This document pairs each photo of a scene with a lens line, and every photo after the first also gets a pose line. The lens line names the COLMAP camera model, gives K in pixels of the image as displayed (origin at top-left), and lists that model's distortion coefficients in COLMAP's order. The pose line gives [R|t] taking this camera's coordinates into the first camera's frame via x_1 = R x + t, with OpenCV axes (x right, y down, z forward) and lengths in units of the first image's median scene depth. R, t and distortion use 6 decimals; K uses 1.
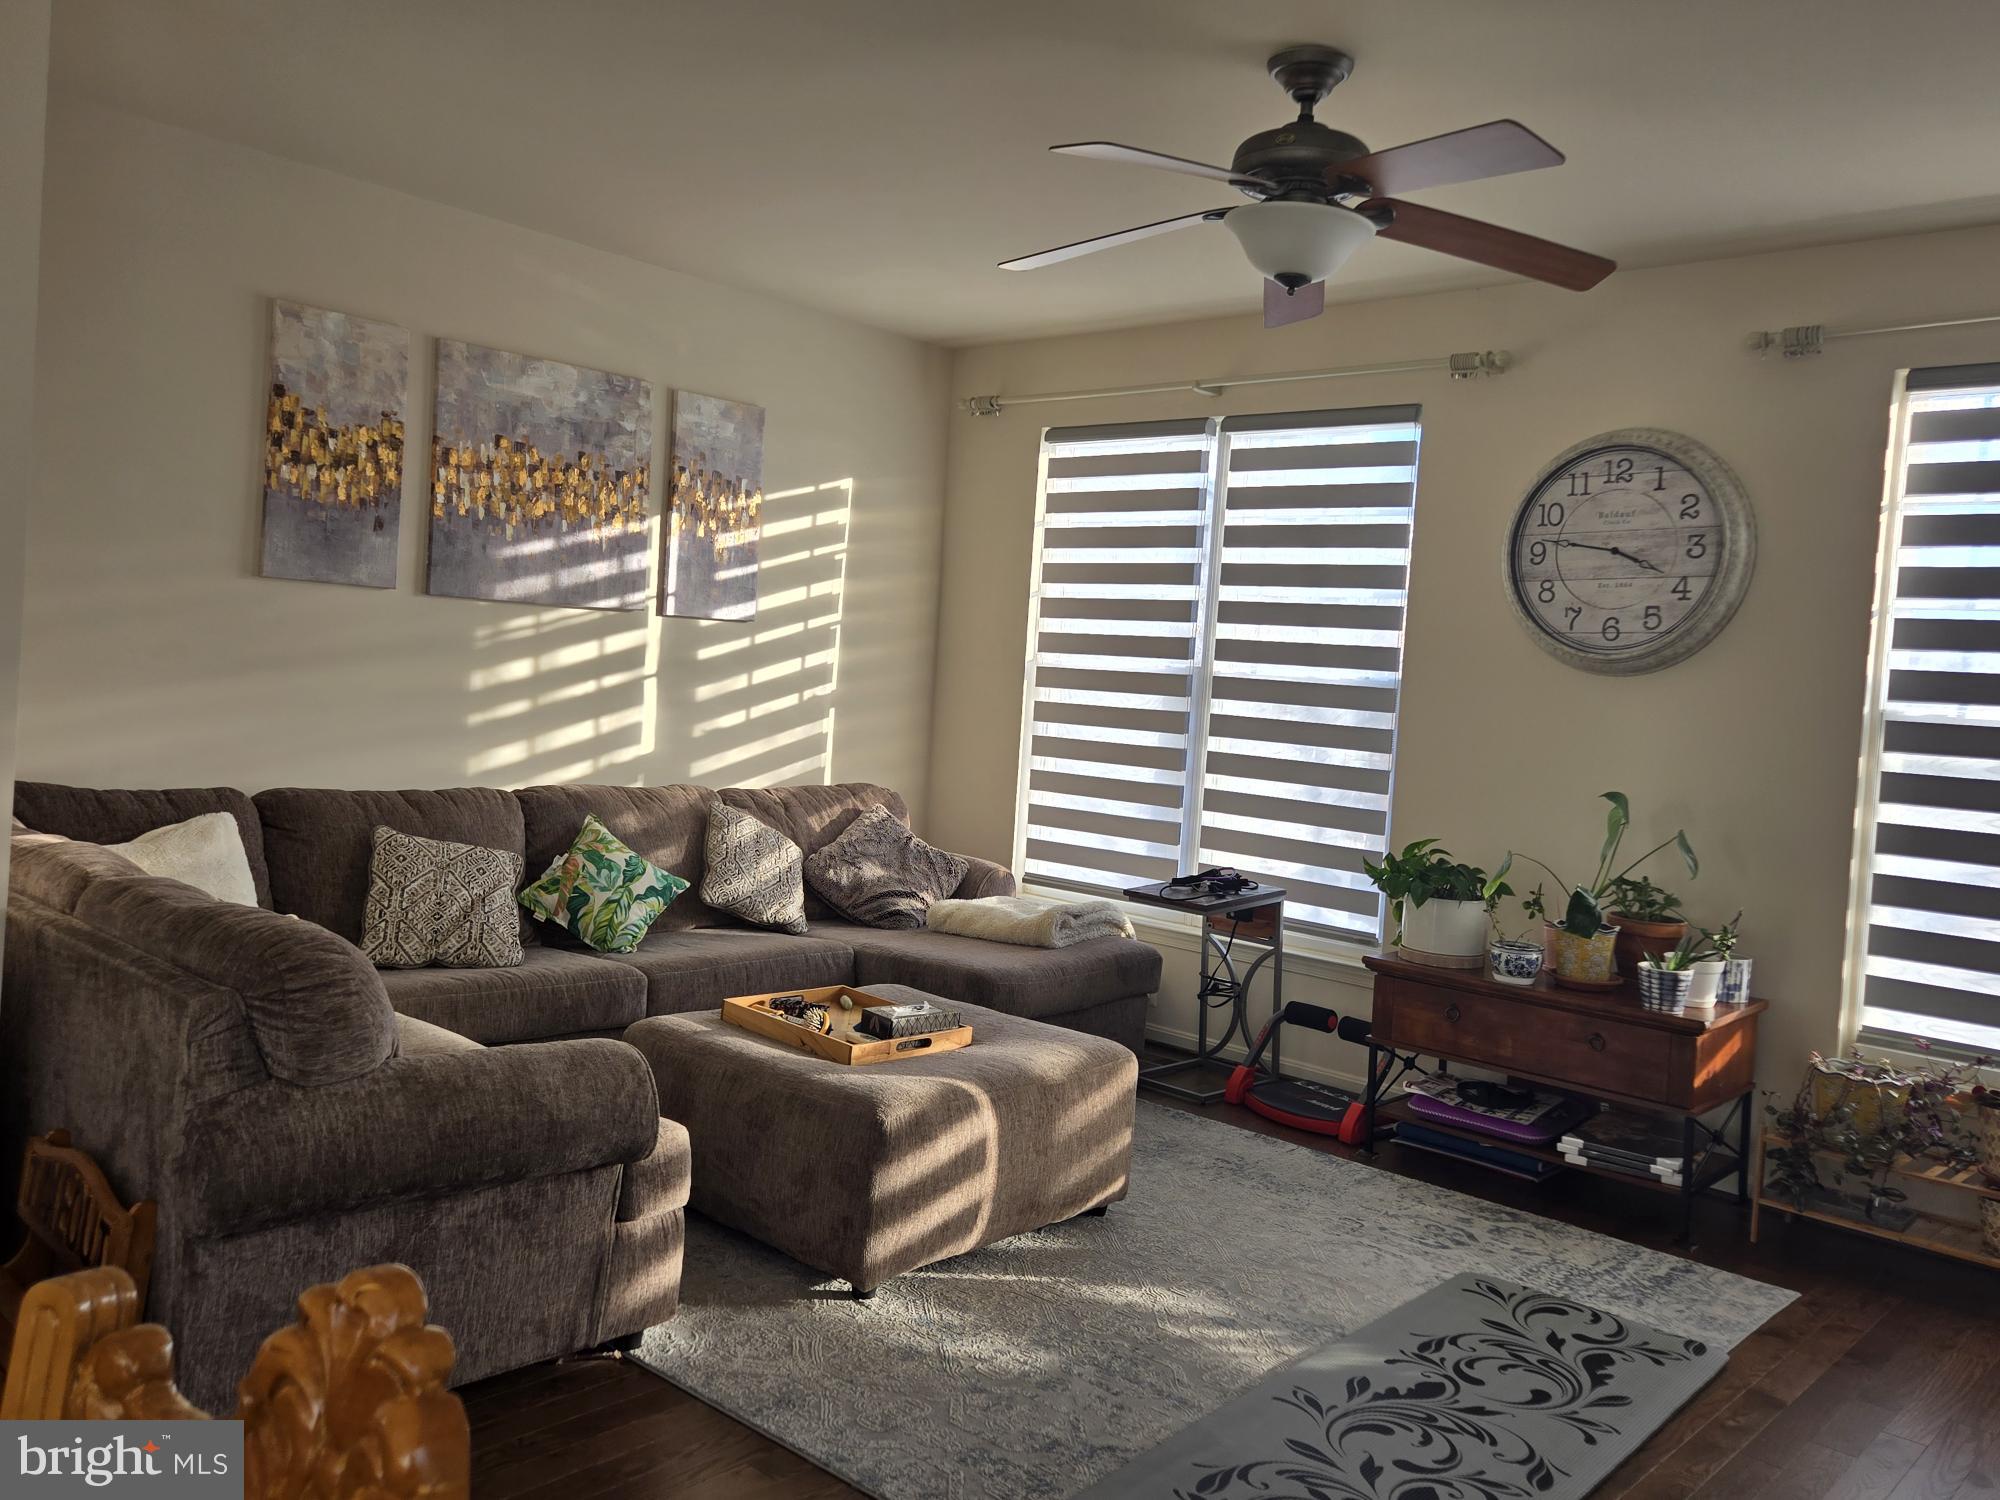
lens RADIAL K [[1598.0, 0, 1030.9], [0, 1598.0, 659.9], [0, 0, 1]] dist [0.060046, -0.038410]
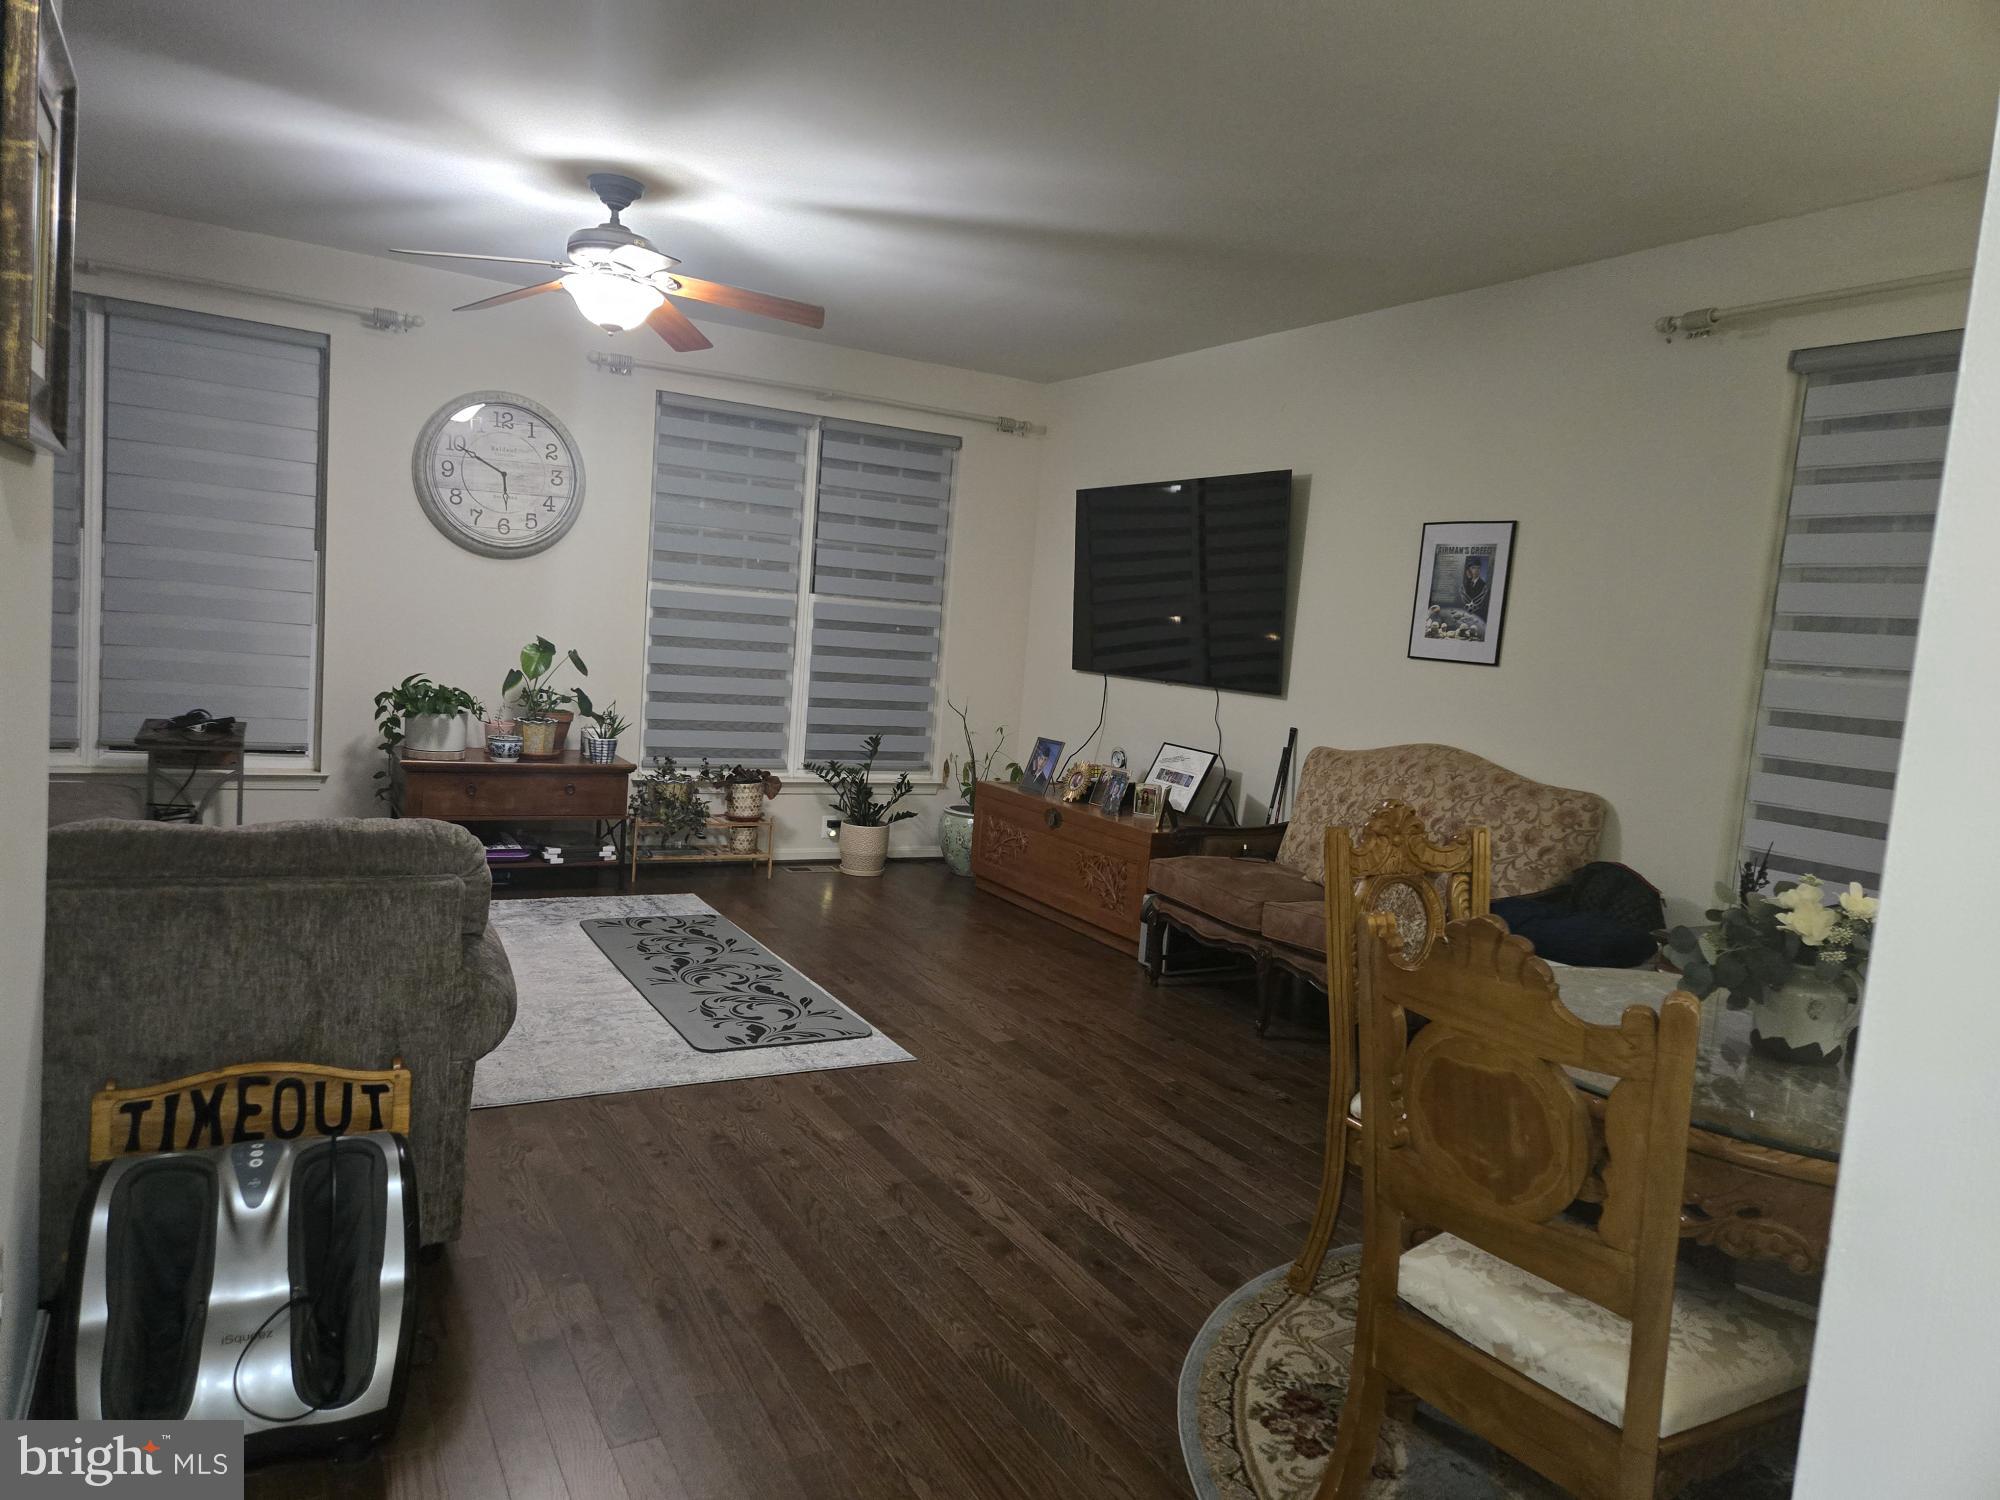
lens RADIAL K [[1329.9, 0, 998.8], [0, 1329.9, 743.3], [0, 0, 1]] dist [0.063760, -0.041291]
pose [[0.344343, -0.121649, 0.930929, -0.938827], [-0.063282, 0.986307, 0.152293, -0.053857], [-0.936709, -0.111352, 0.331930, 0.149343]]
